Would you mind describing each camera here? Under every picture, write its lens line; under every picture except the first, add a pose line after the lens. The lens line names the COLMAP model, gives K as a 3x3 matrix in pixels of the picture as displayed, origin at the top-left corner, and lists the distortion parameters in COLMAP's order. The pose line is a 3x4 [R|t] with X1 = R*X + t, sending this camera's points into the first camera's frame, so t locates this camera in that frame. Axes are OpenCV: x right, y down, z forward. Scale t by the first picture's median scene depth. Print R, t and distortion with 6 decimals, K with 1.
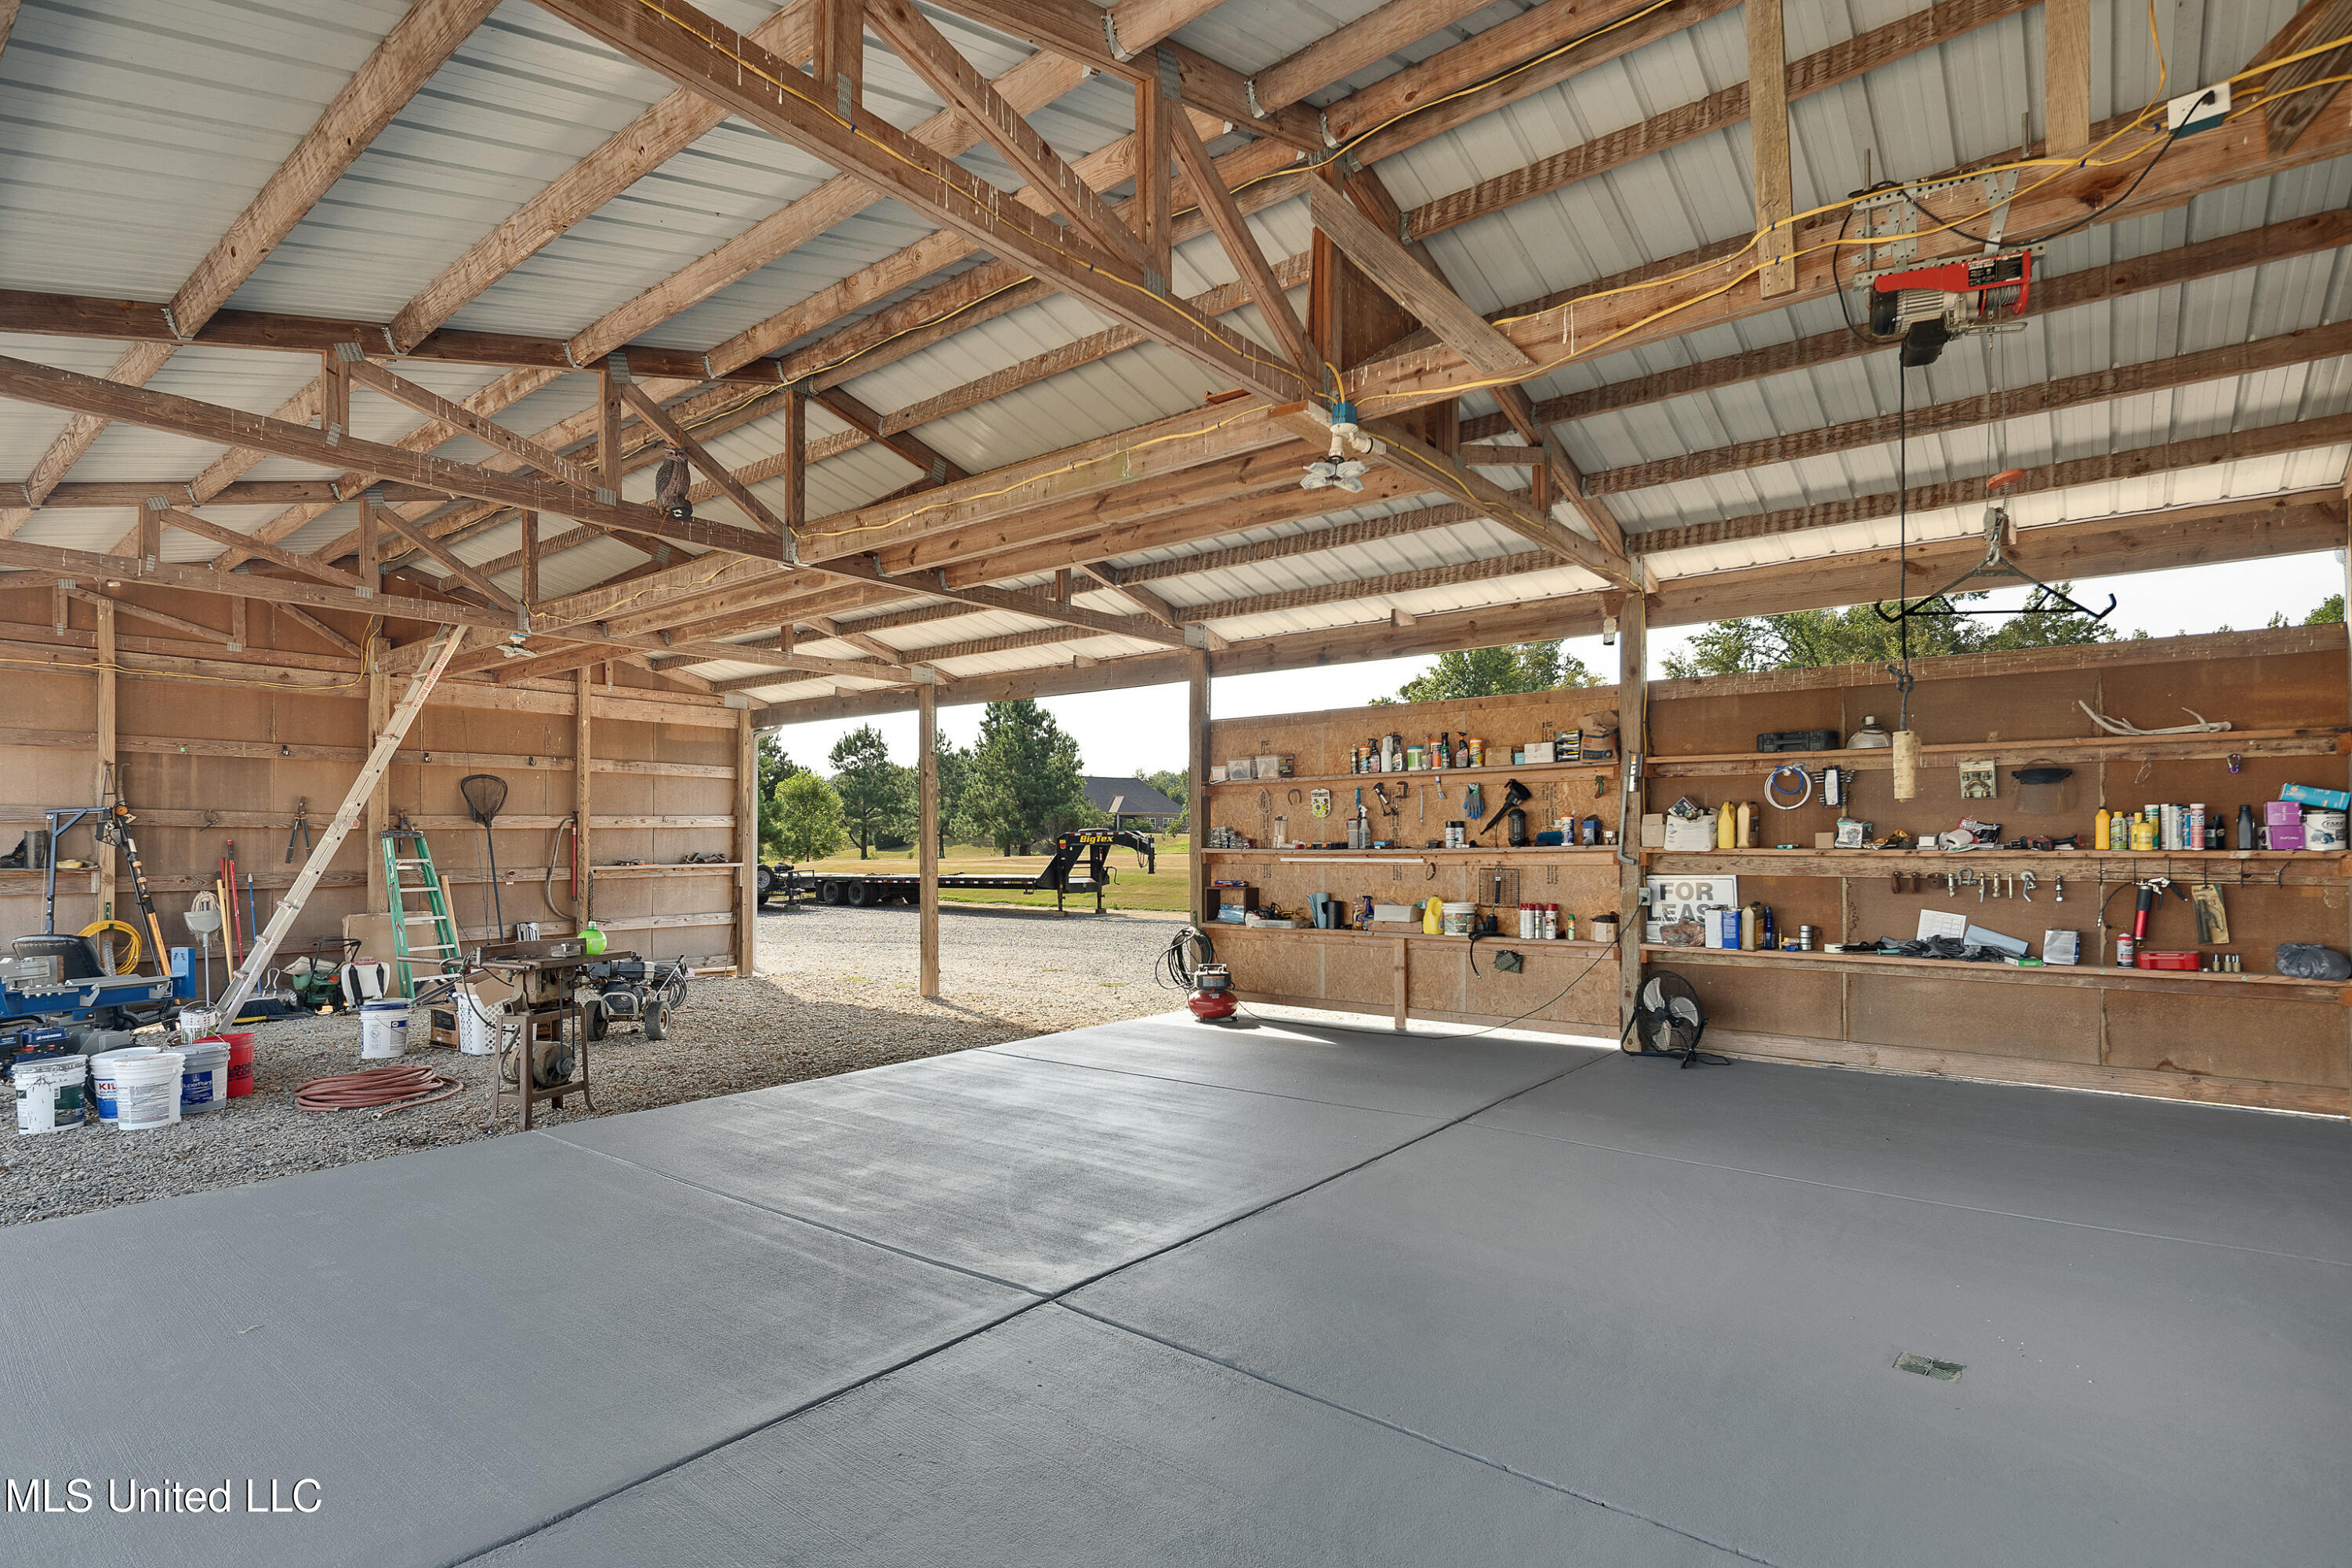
lens RADIAL K [[1128.5, 0, 1179.5], [0, 1128.5, 851.8], [0, 0, 1]] dist [-0.000667, -0.000460]
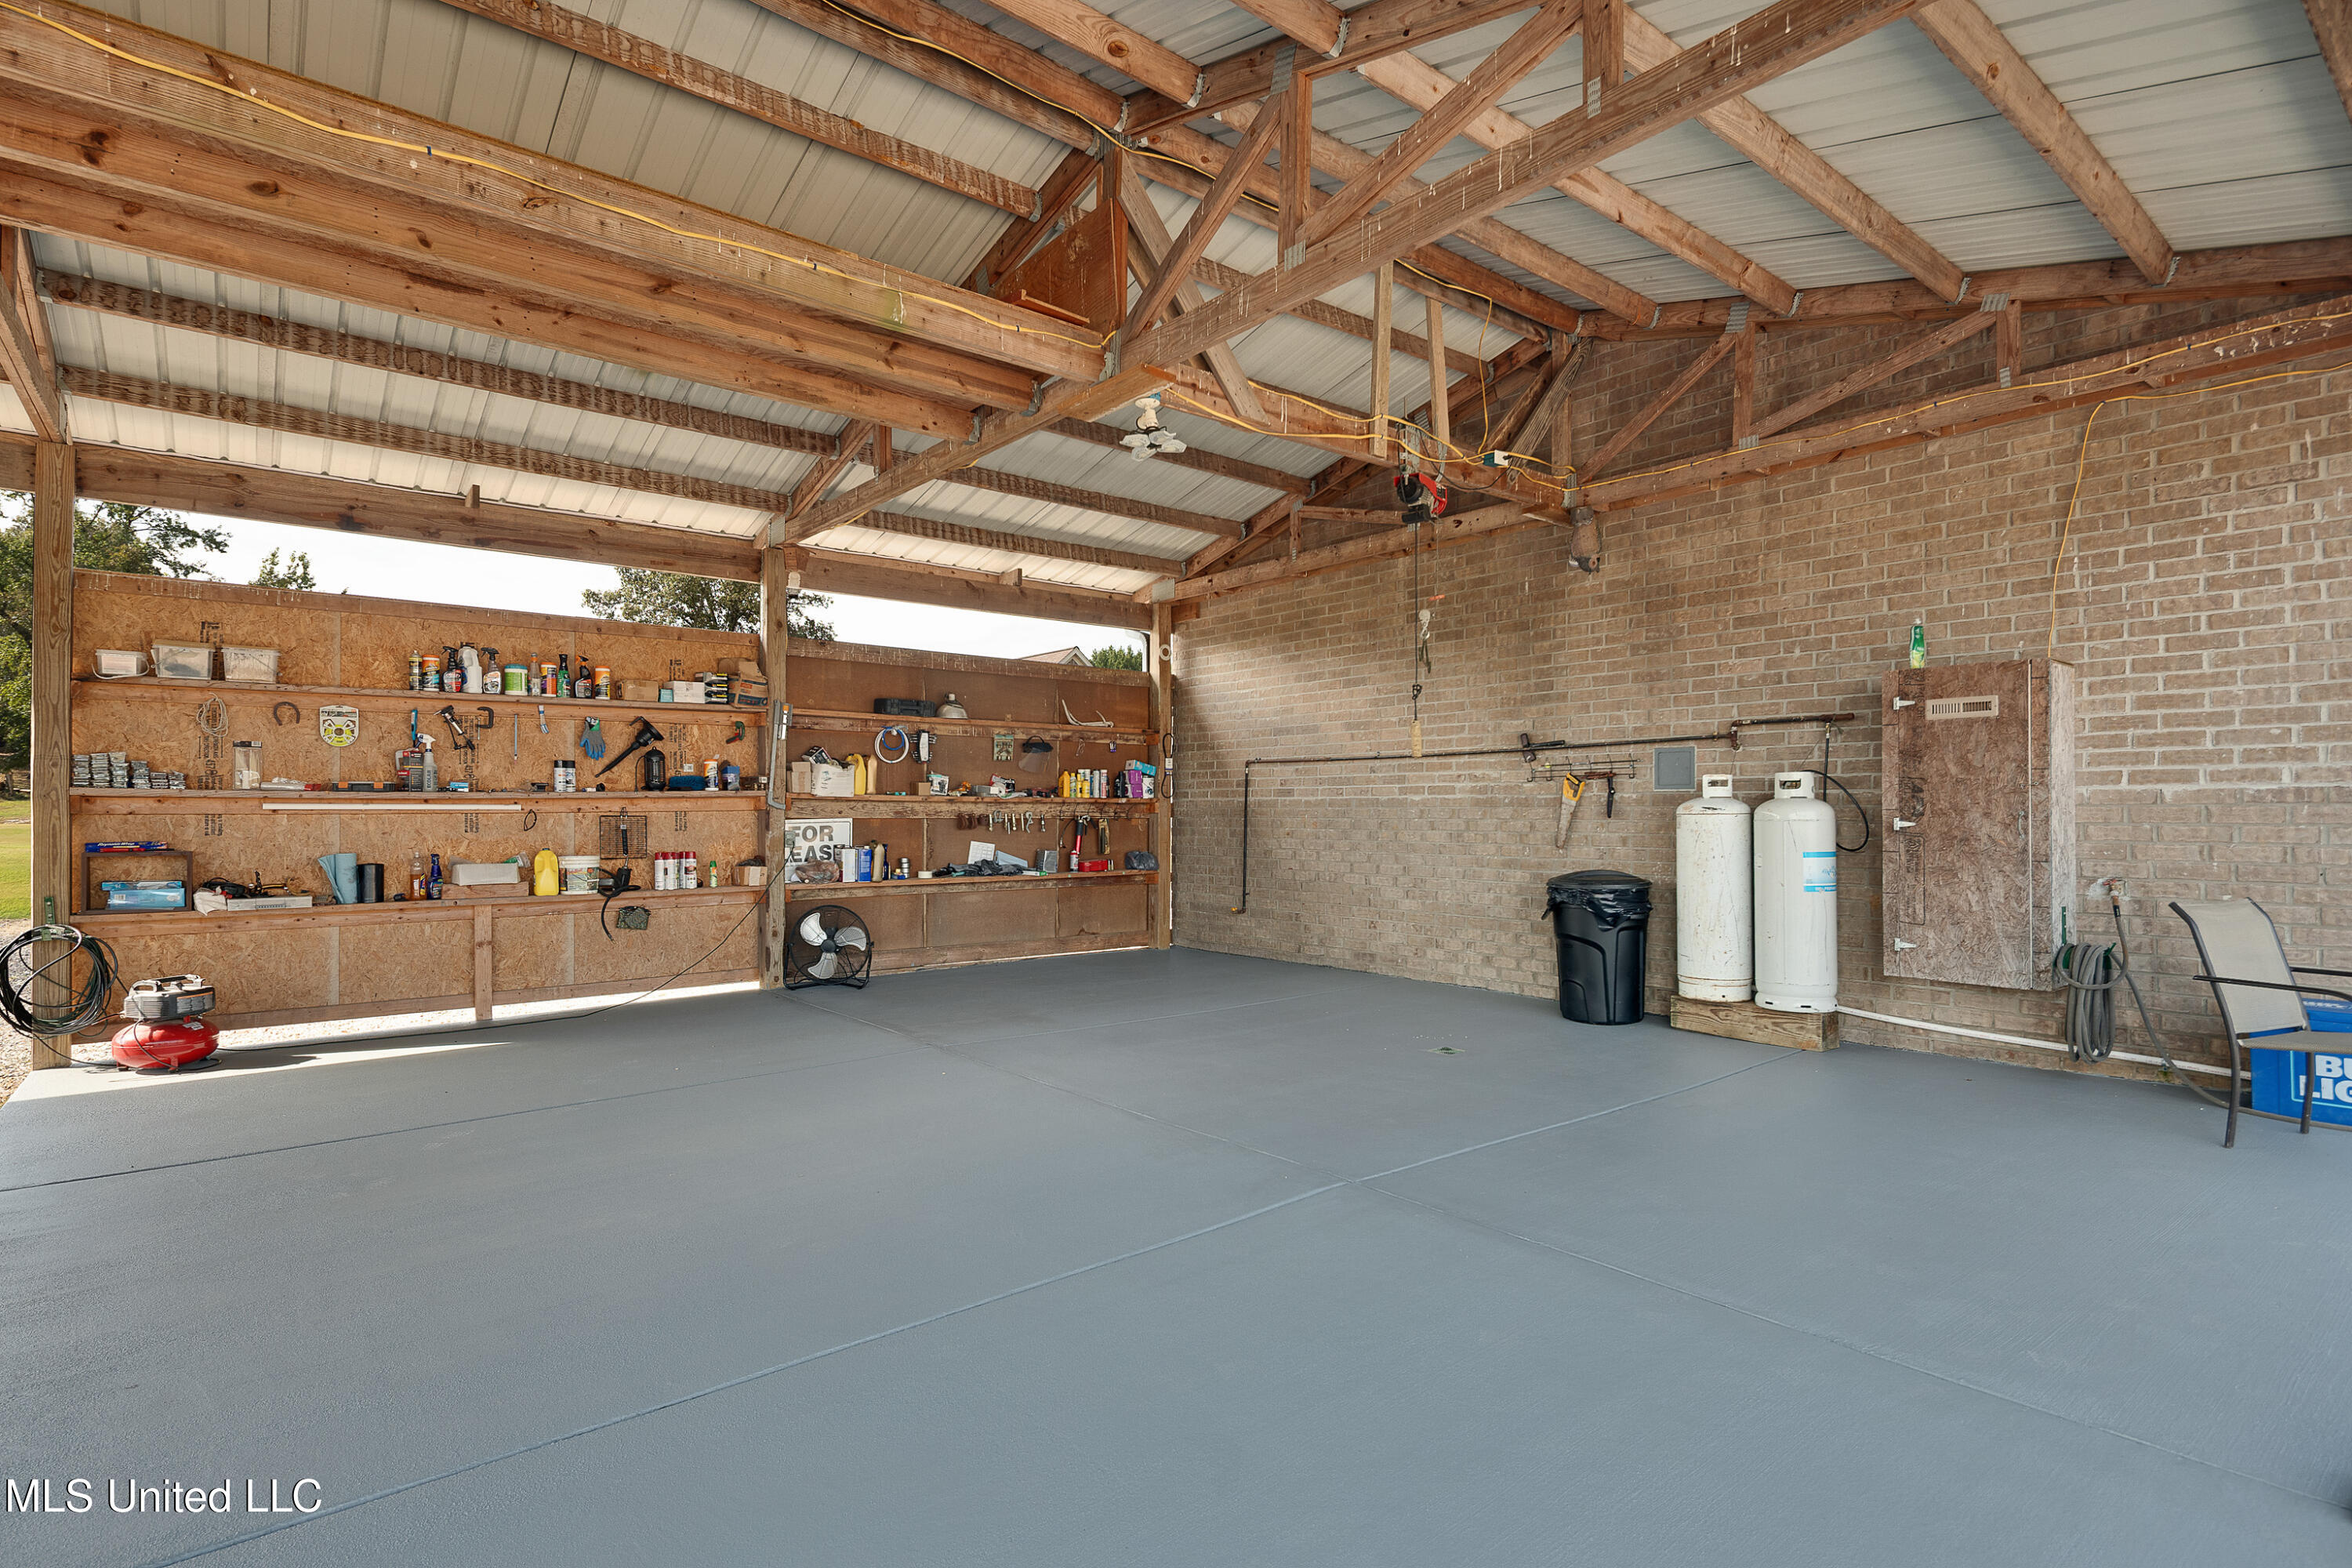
lens RADIAL K [[1169.5, 0, 1183.1], [0, 1169.5, 807.6], [0, 0, 1]] dist [0.001075, 0.000071]
pose [[0.212110, -0.001668, 0.977244, -0.546308], [-0.000101, 0.999999, 0.001728, 0.007143], [-0.977246, -0.000466, 0.212109, 0.380666]]
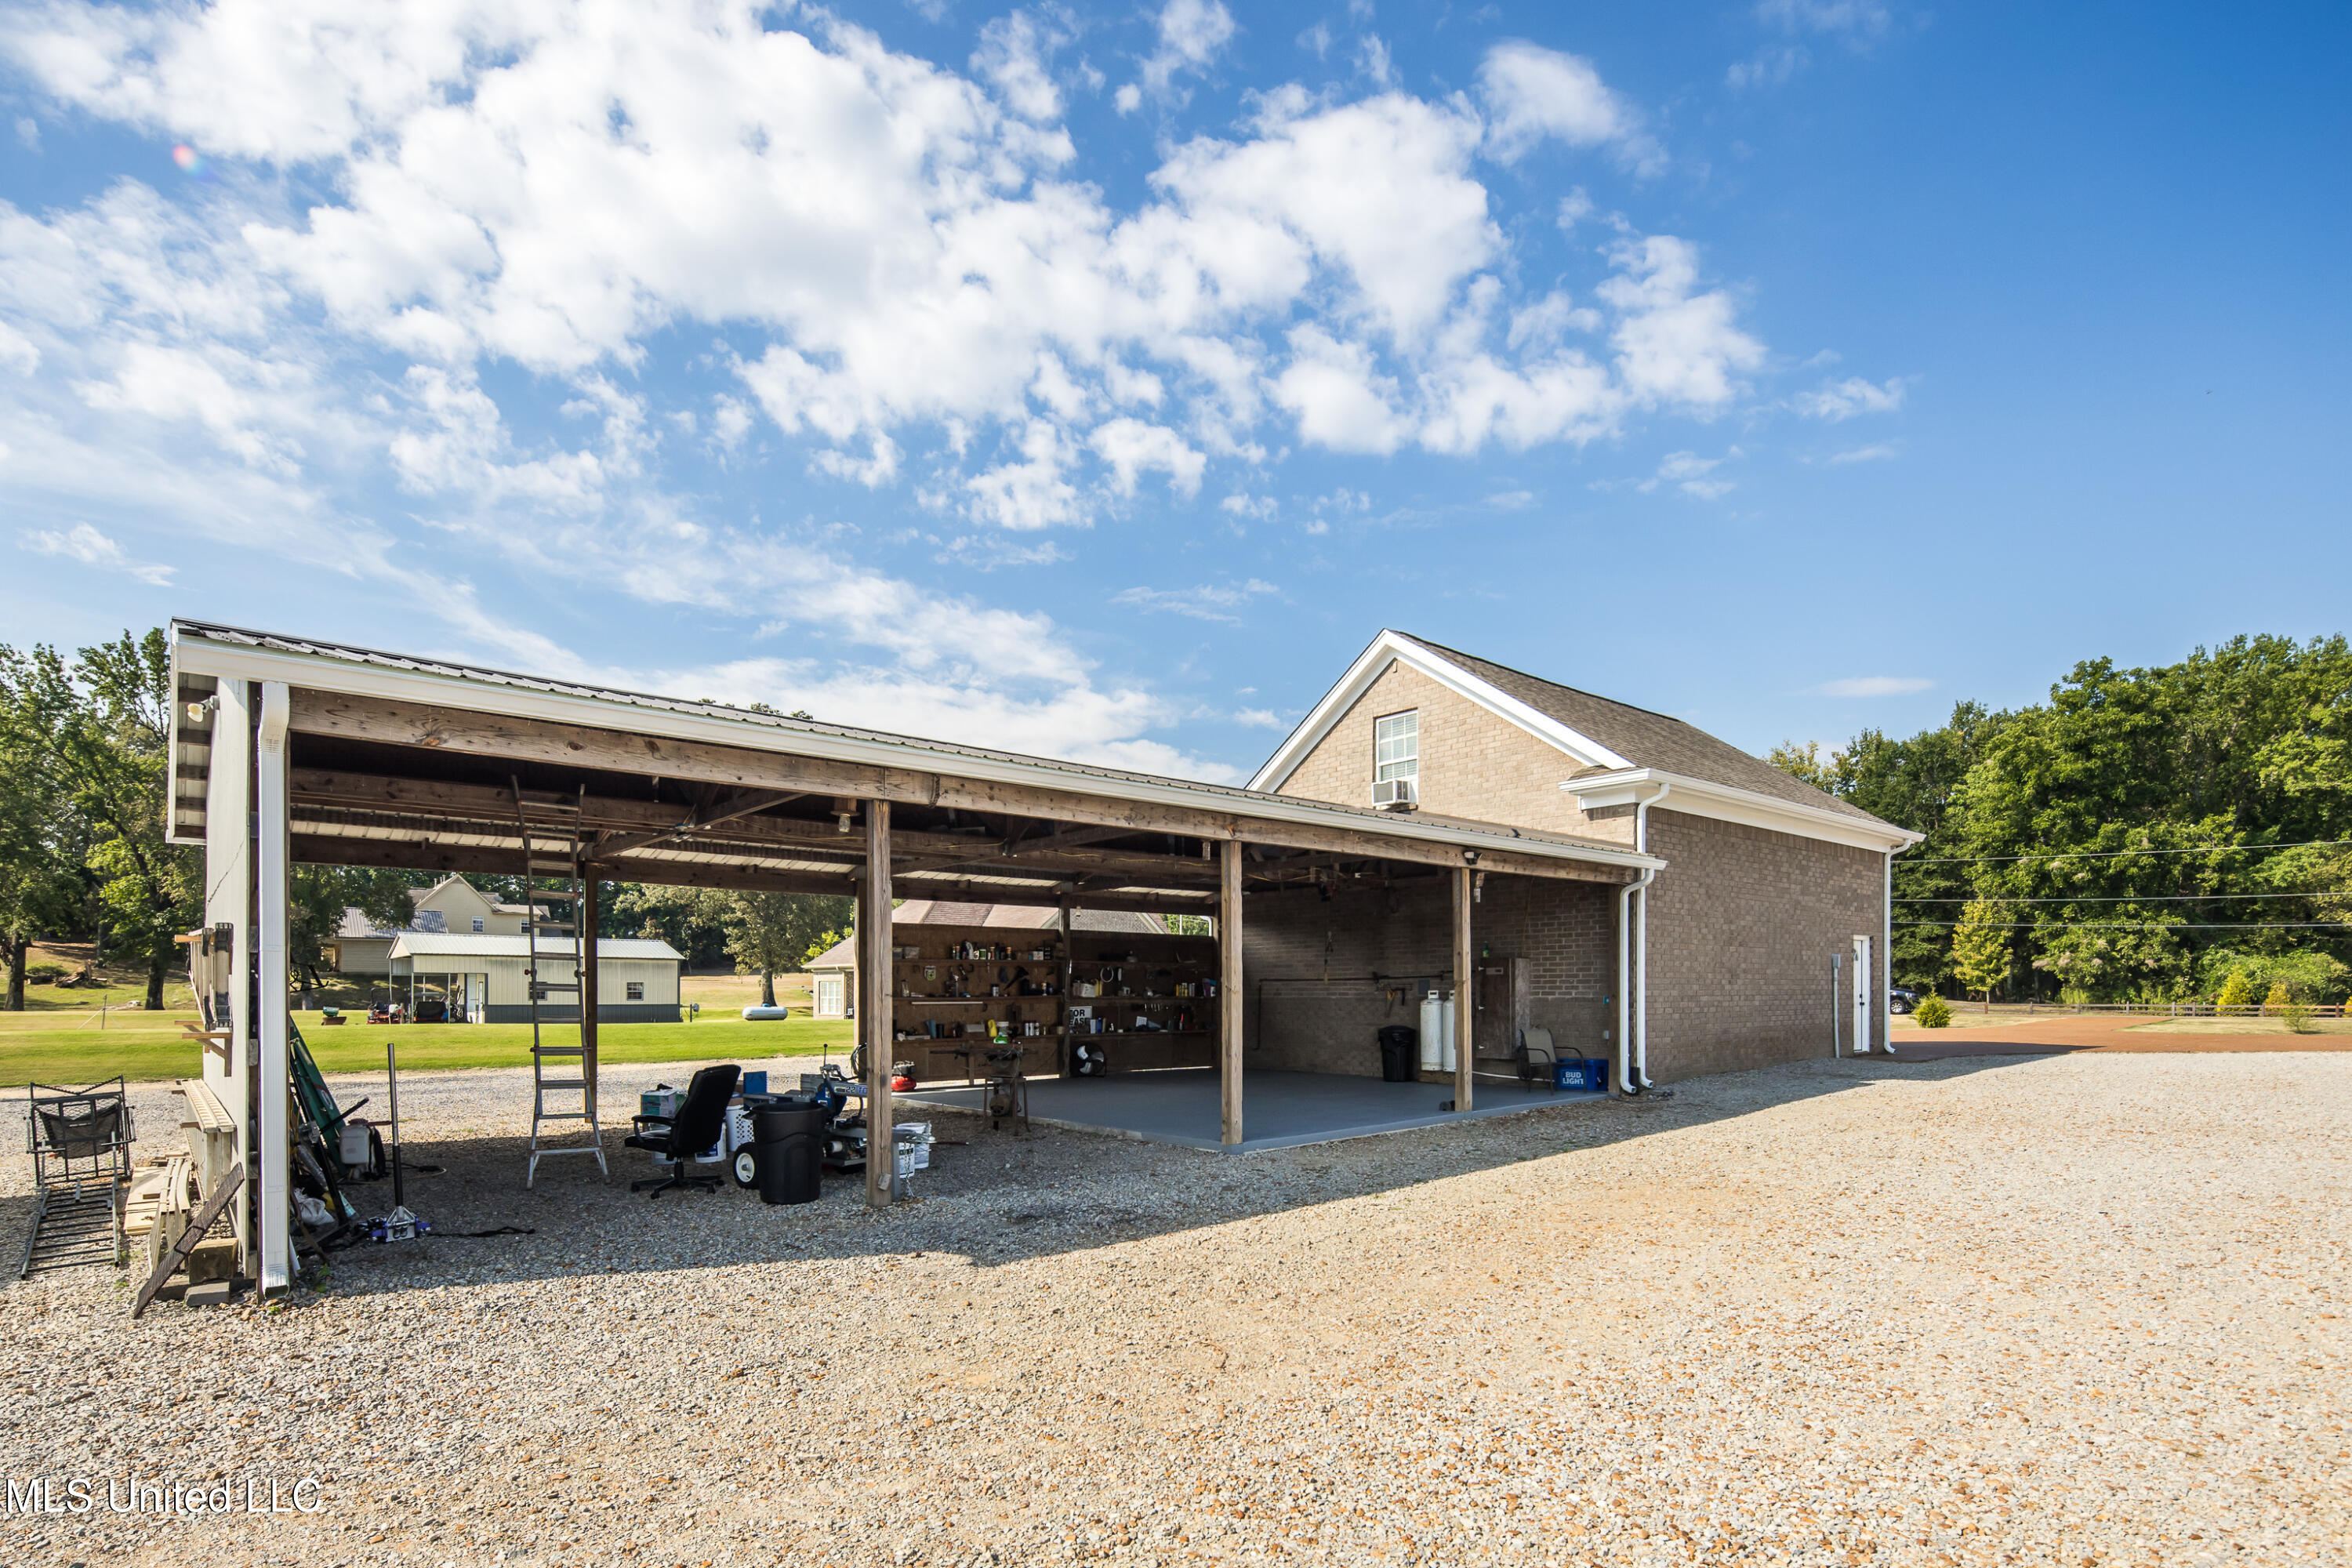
lens RADIAL K [[1149.5, 0, 1177.6], [0, 1149.5, 994.3], [0, 0, 1]] dist [-0.000140, -0.000398]
pose [[0.203300, -0.002688, 0.979113, -1.933952], [0.001748, 0.999996, 0.002382, -0.012278], [-0.979115, 0.001227, 0.203304, 0.227703]]
